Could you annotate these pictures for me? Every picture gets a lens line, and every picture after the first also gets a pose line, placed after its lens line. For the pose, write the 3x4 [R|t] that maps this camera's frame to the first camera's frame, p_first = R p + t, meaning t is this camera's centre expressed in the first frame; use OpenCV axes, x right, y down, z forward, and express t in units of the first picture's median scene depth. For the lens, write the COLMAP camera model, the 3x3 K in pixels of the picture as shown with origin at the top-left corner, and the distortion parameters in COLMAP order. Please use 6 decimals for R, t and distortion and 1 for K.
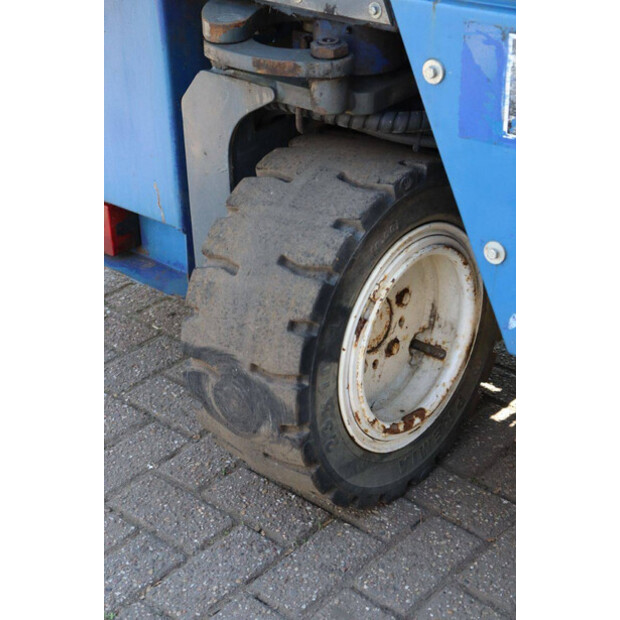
lens RADIAL K [[1183.3, 0, 310.0], [0, 1183.3, 310.0], [0, 0, 1]] dist [0.049039, 0.107491]
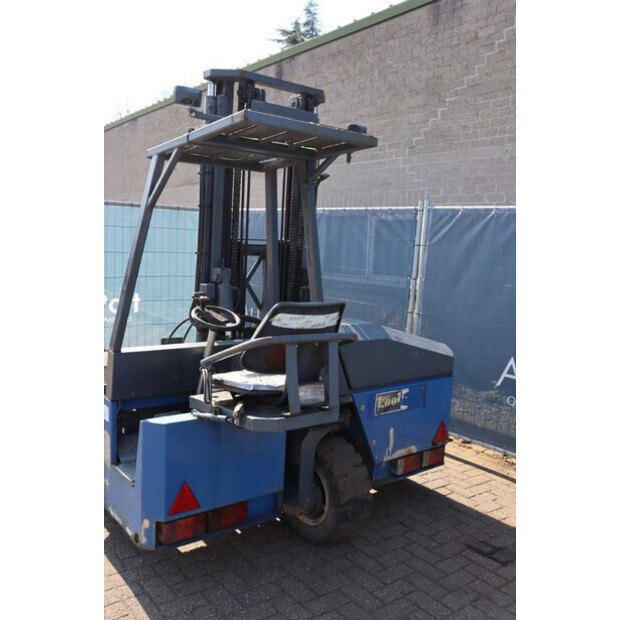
lens RADIAL K [[591.7, 0, 310.0], [0, 591.7, 310.0], [0, 0, 1]] dist [-0.117189, 0.150482]
pose [[0.174929, -0.078420, 0.981453, -1.762841], [0.417965, 0.908461, -0.001908, -0.524351], [-0.891462, 0.410547, 0.191693, 0.532321]]
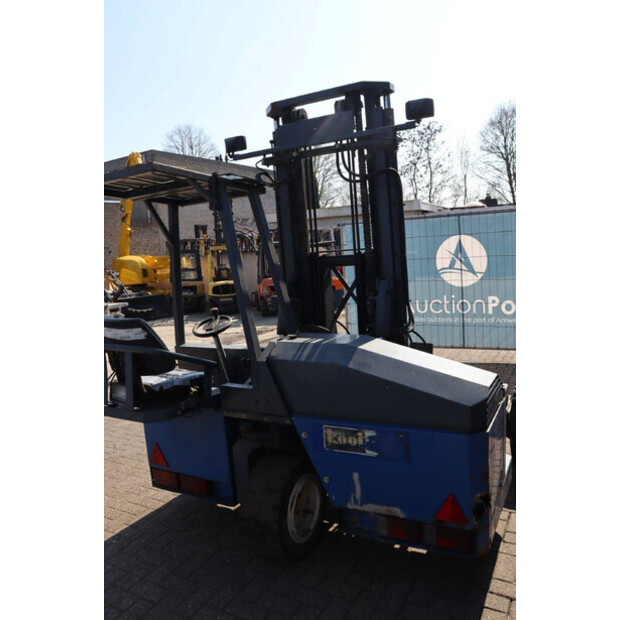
lens RADIAL K [[507.7, 0, 309.3], [0, 507.7, 317.7], [0, 0, 1]] dist [-0.159567, 0.149610]
pose [[0.978003, -0.070909, 0.196167, -0.157215], [0.137605, 0.926105, -0.351275, 0.024104], [-0.156763, 0.370541, 0.915491, -0.584260]]
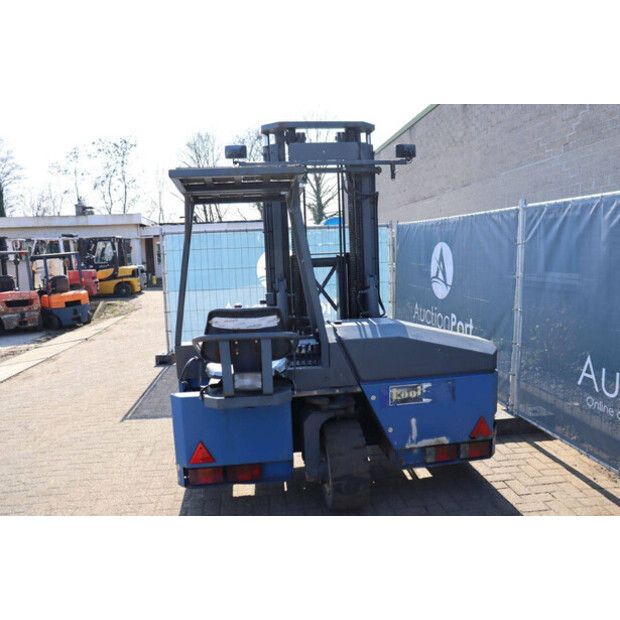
lens RADIAL K [[511.5, 0, 310.0], [0, 511.5, 310.0], [0, 0, 1]] dist [-0.169850, 0.150096]
pose [[0.663901, -0.091138, 0.742246, -1.387328], [0.375999, 0.898645, -0.225970, -0.130806], [-0.646420, 0.429106, 0.630879, -0.268088]]
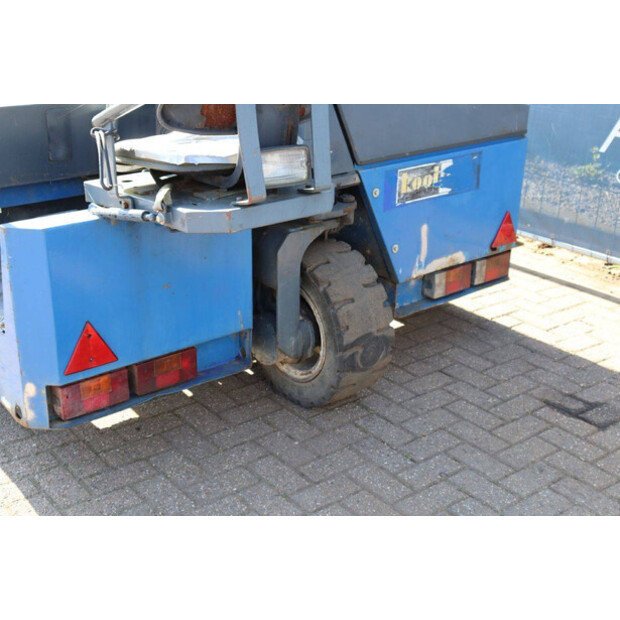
lens RADIAL K [[879.5, 0, 310.0], [0, 879.5, 310.0], [0, 0, 1]] dist [0.070619, 0.059020]
pose [[0.165906, -0.349466, 0.922144, -1.607571], [0.454274, 0.857060, 0.243071, -0.456449], [-0.875277, 0.378579, 0.300945, 0.551628]]
